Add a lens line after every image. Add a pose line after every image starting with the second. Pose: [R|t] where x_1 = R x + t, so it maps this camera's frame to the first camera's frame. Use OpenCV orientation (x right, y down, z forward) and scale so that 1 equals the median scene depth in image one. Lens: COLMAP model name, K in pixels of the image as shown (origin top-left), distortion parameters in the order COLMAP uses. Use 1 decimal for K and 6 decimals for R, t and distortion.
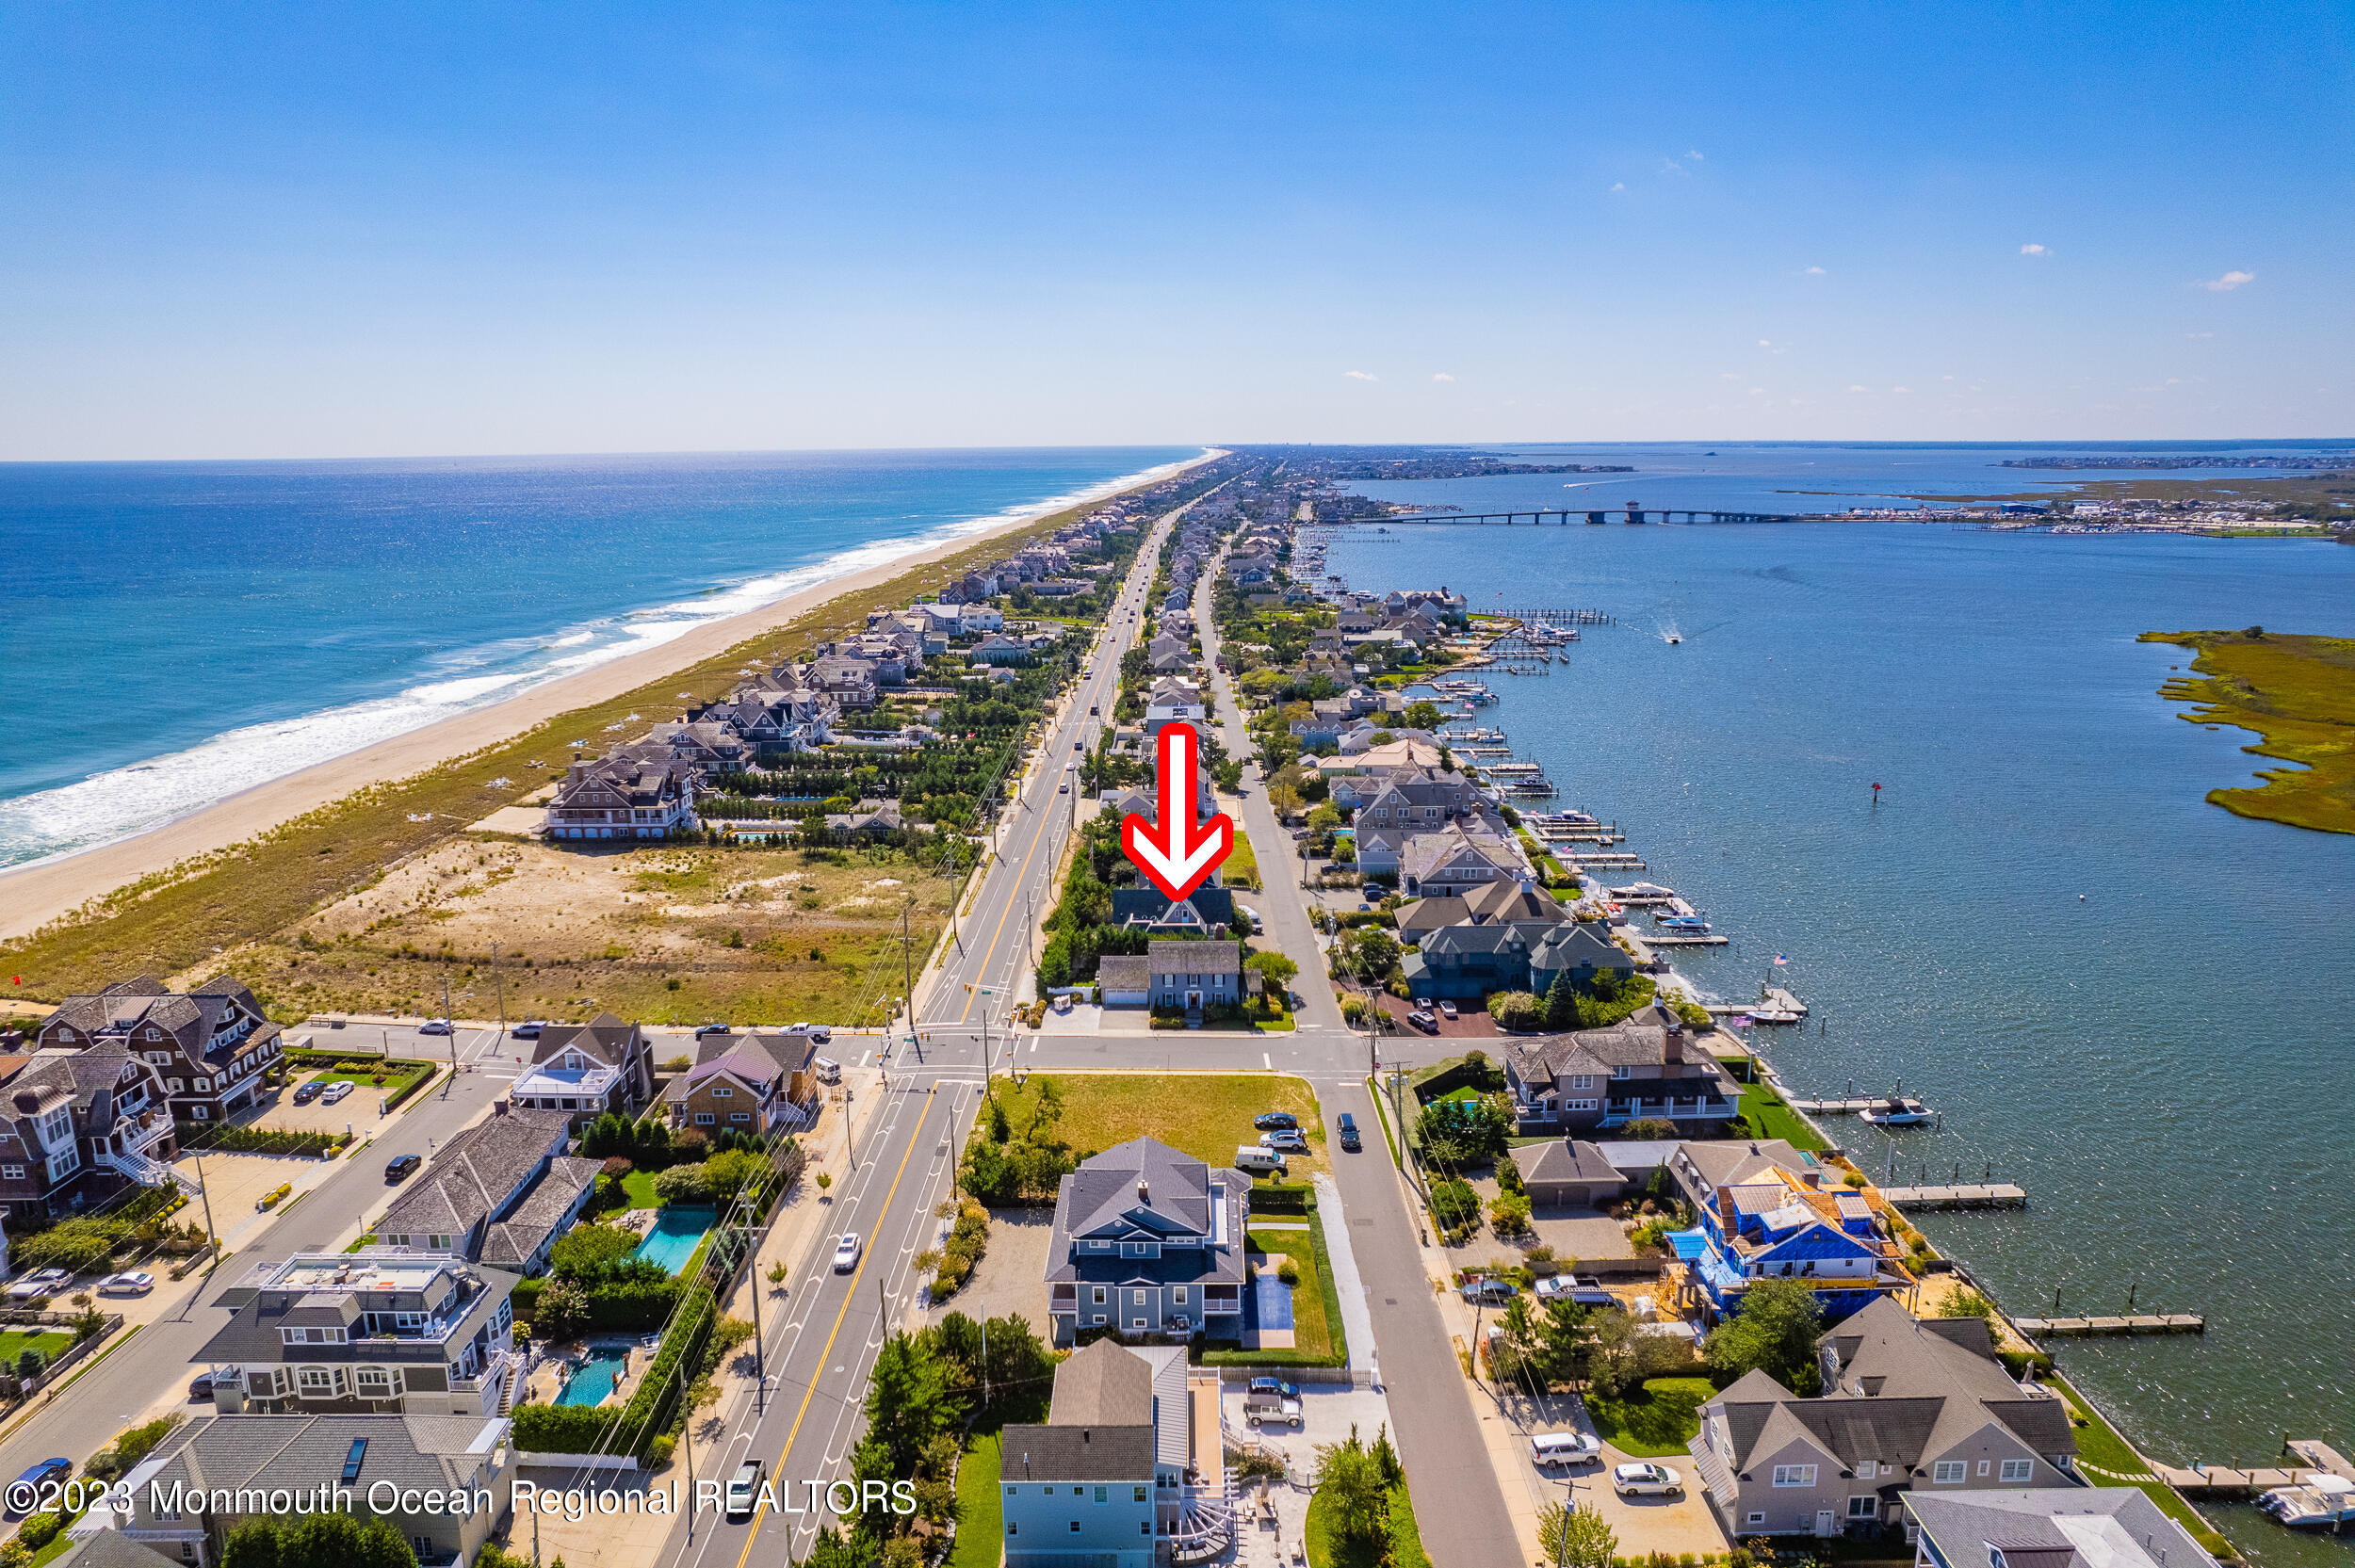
lens RADIAL K [[1504.9, 0, 1177.5], [0, 1504.9, 784.0], [0, 0, 1]] dist [-0.073213, 0.064434]
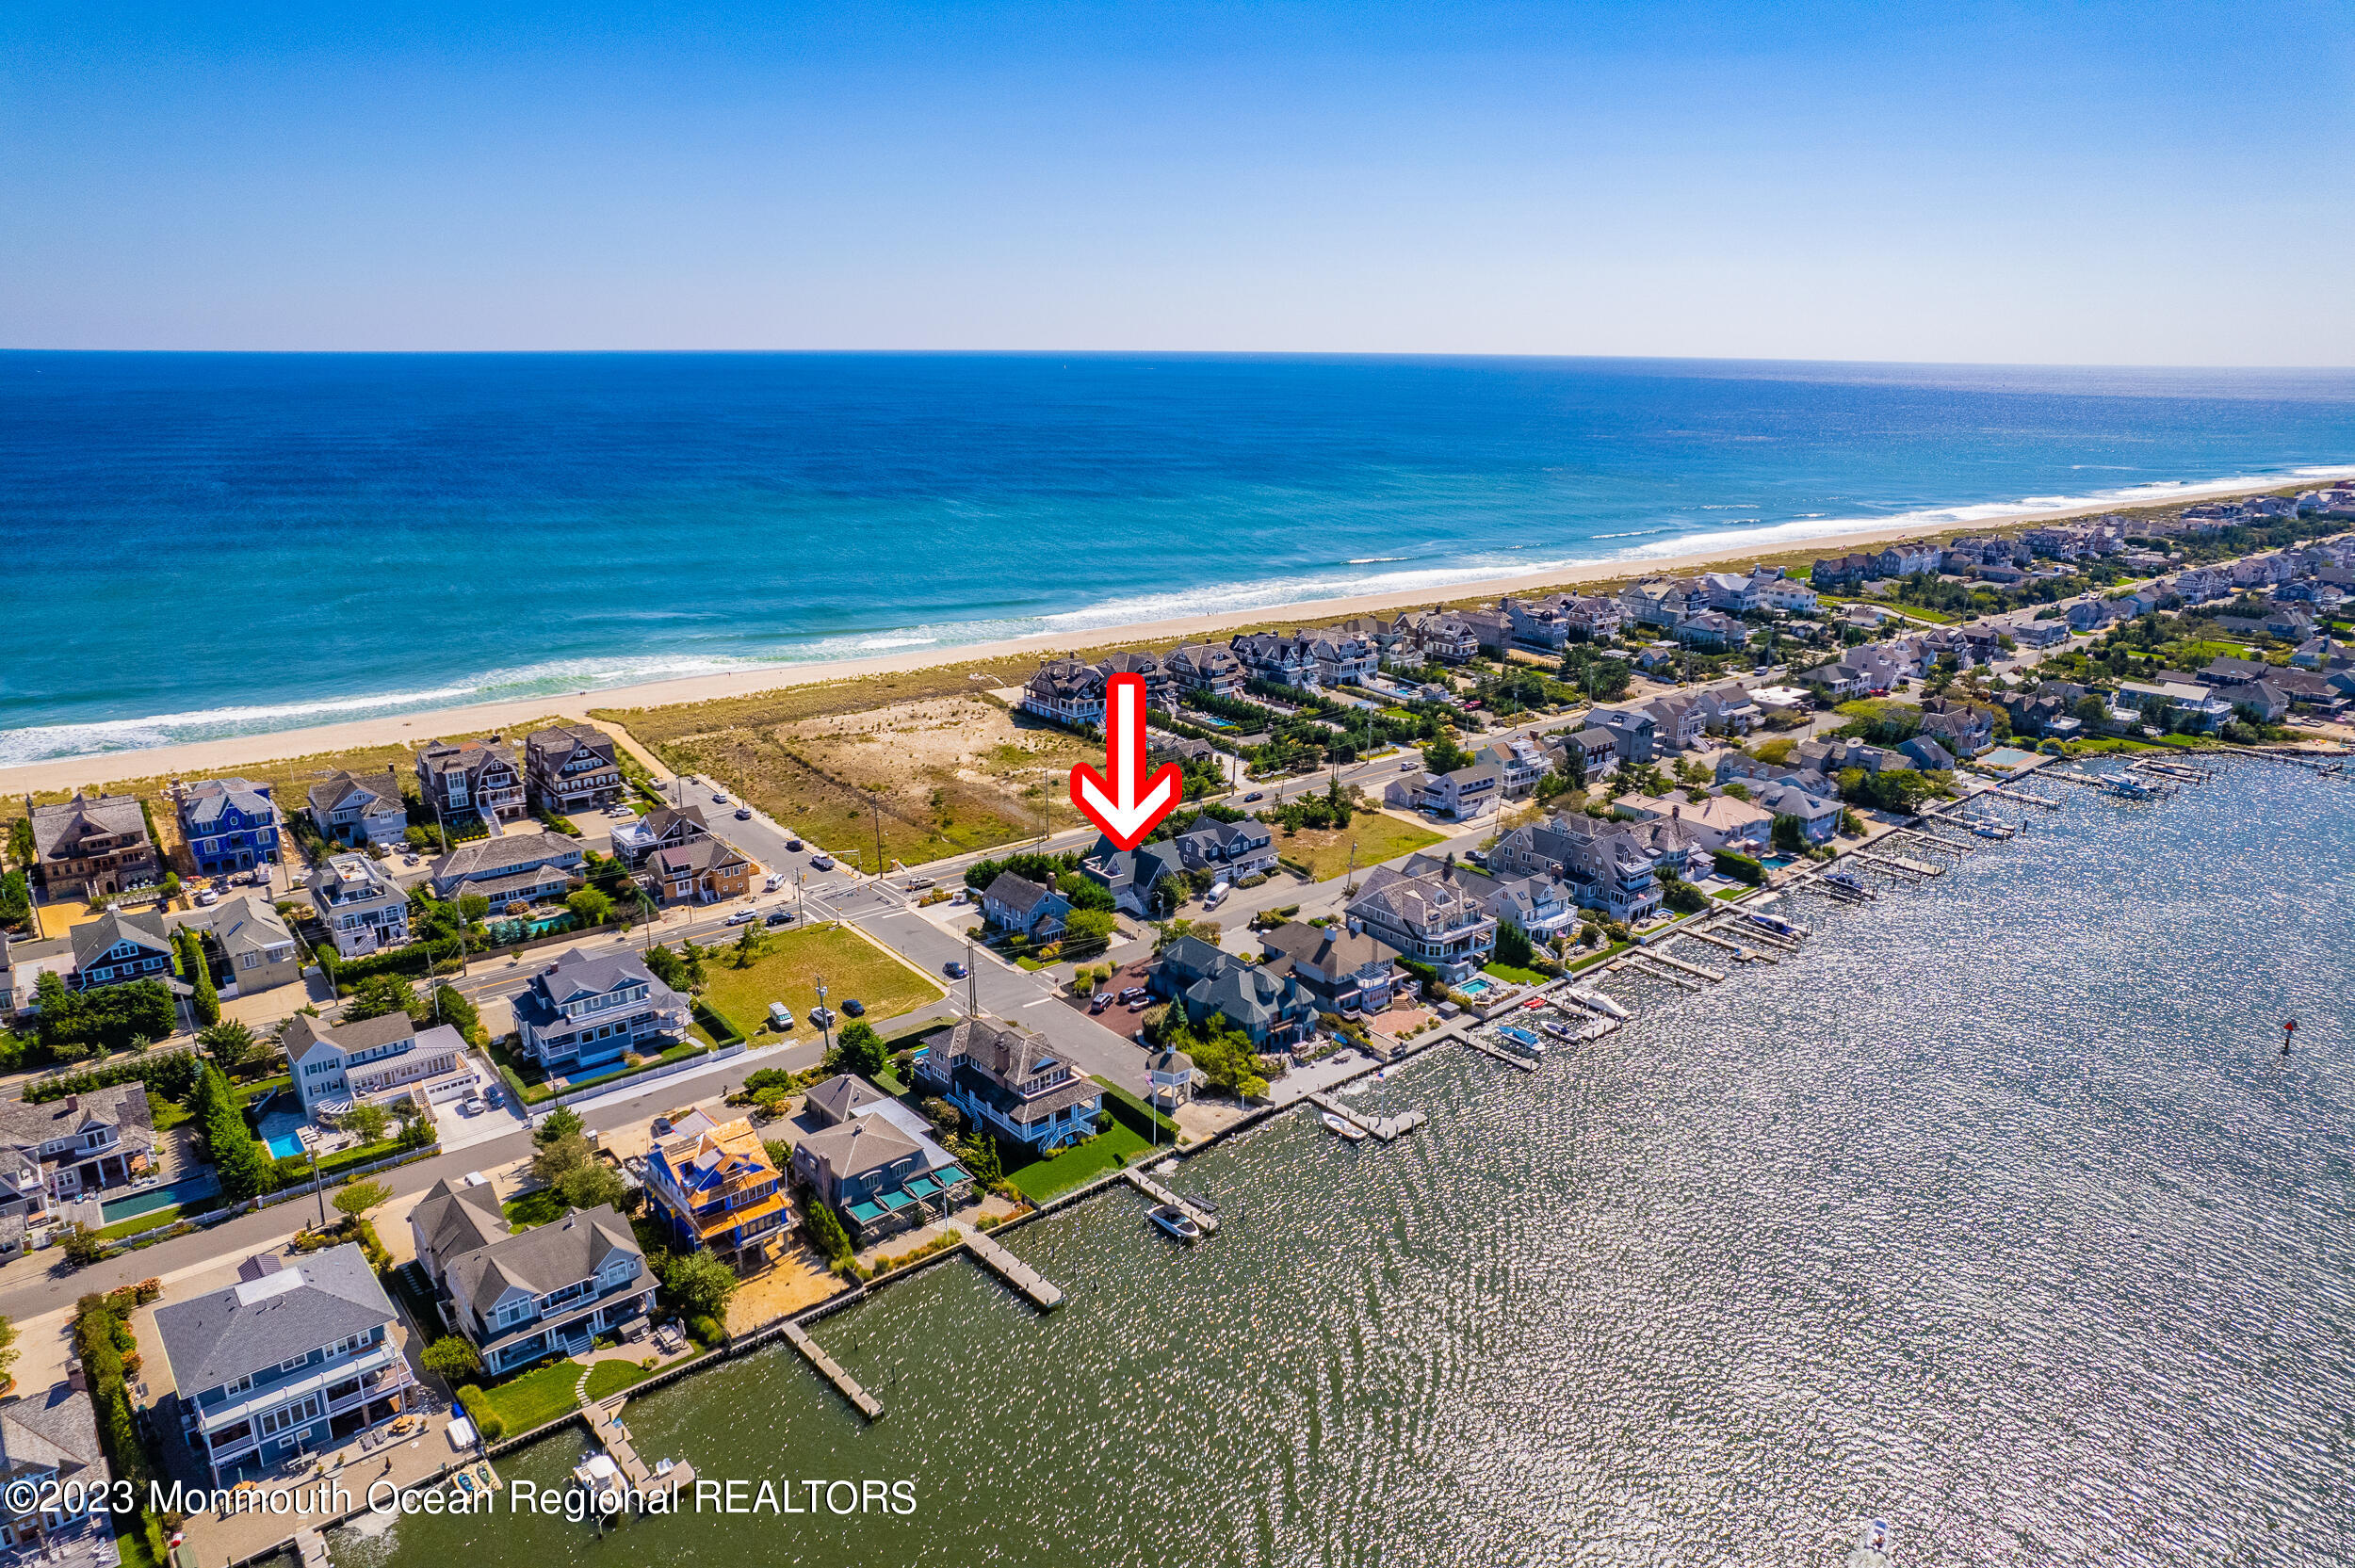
lens RADIAL K [[1504.9, 0, 1177.5], [0, 1504.9, 784.0], [0, 0, 1]] dist [-0.073213, 0.064434]
pose [[0.638208, 0.229792, -0.734769, 0.829823], [-0.184921, 0.972229, 0.143436, -0.144204], [0.747325, 0.044332, 0.662978, 0.244112]]
